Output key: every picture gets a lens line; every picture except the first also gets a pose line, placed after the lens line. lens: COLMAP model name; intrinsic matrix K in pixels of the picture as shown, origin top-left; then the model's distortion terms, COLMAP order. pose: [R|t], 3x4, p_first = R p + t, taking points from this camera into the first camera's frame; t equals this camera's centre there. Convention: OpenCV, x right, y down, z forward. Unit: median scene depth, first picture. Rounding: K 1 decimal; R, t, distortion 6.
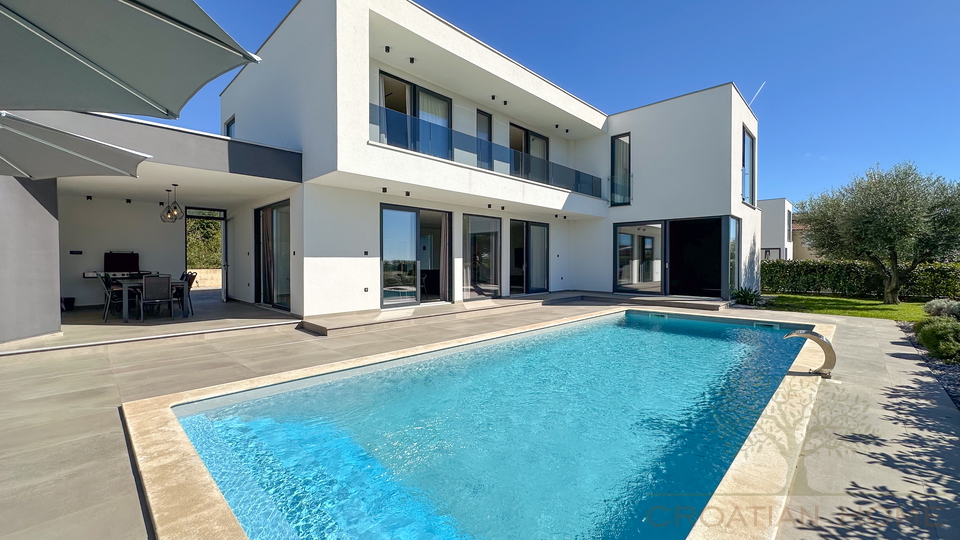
lens RADIAL K [[390.3, 0, 480.0], [0, 390.3, 270.0], [0, 0, 1]] dist [-0.000571, -0.000037]
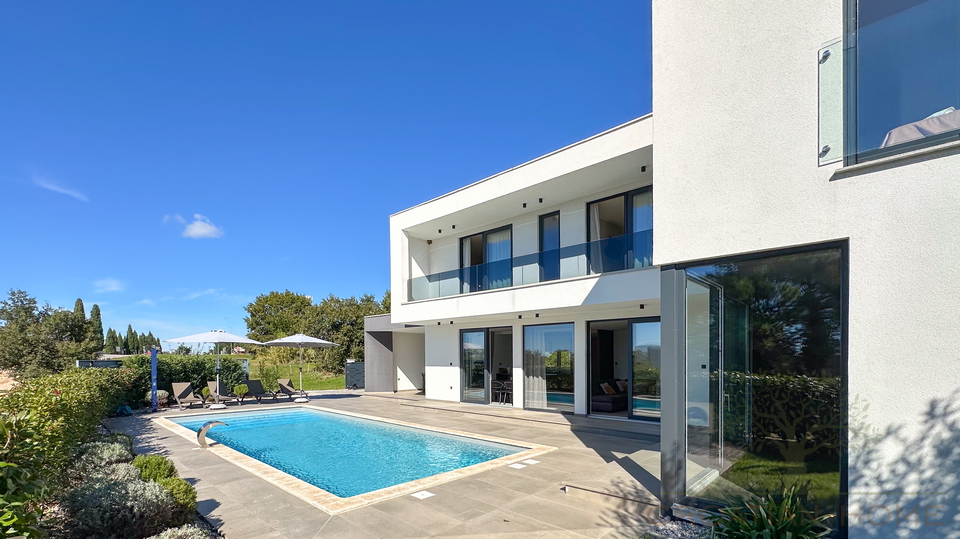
lens RADIAL K [[403.9, 0, 480.0], [0, 403.9, 269.5], [0, 0, 1]] dist [0.000209, 0.000026]
pose [[0.031337, -0.217822, -0.975485, 1.183926], [-0.018123, 0.975680, -0.218448, -0.051289], [0.999345, 0.024524, 0.026627, 0.901363]]
